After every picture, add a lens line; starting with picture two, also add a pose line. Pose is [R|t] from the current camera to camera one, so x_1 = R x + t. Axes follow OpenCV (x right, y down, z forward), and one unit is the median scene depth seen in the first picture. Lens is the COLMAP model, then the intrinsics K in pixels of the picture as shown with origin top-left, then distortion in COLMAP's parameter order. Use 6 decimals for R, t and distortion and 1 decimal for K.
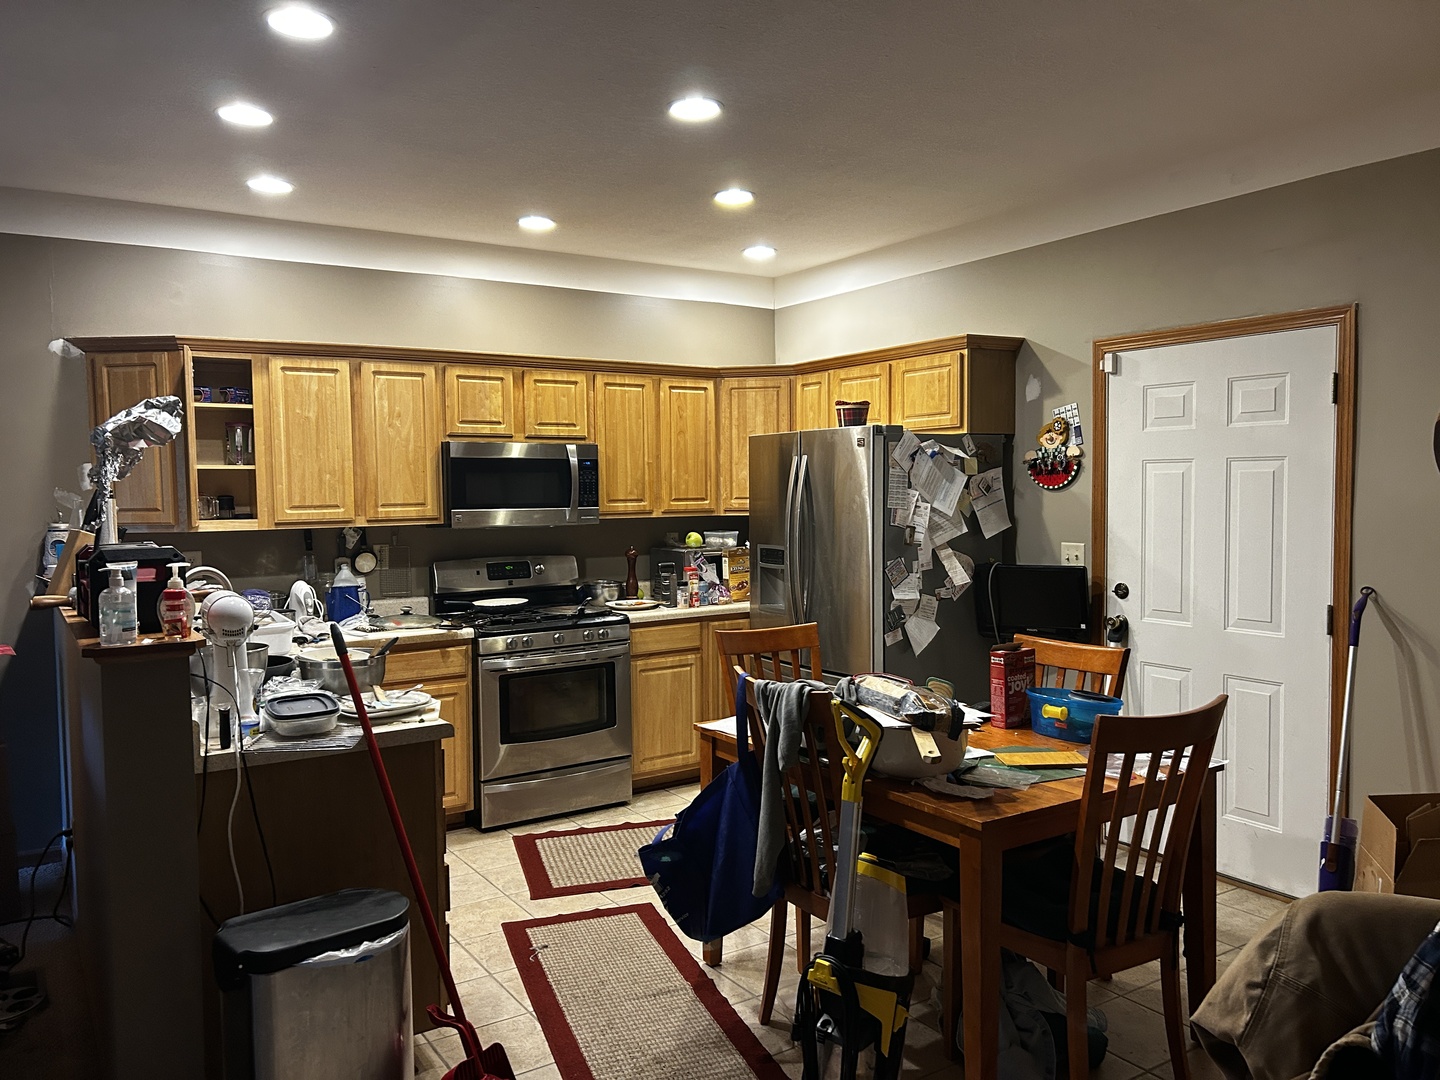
lens RADIAL K [[1087.2, 0, 718.5], [0, 1087.2, 542.0], [0, 0, 1]] dist [0.072618, -0.069322]
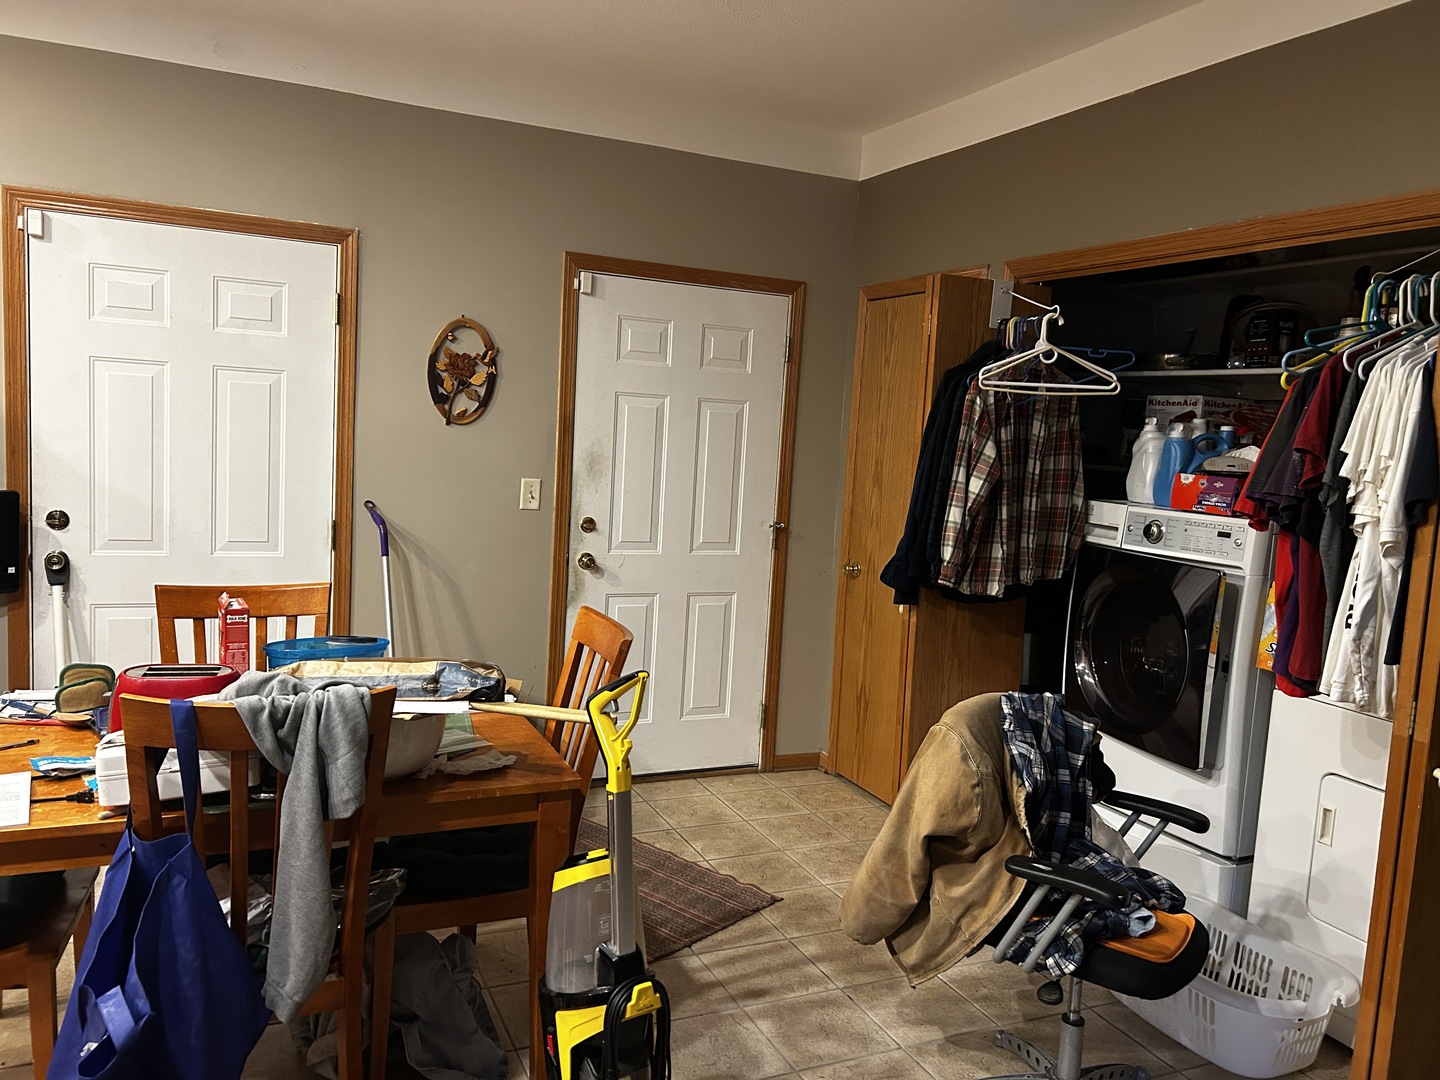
lens RADIAL K [[1087.2, 0, 718.5], [0, 1087.2, 542.0], [0, 0, 1]] dist [0.072618, -0.069322]
pose [[0.159930, -0.087388, 0.983253, -0.378135], [-0.007265, 0.995943, 0.089697, -0.016127], [-0.987102, -0.021489, 0.158646, 0.447294]]
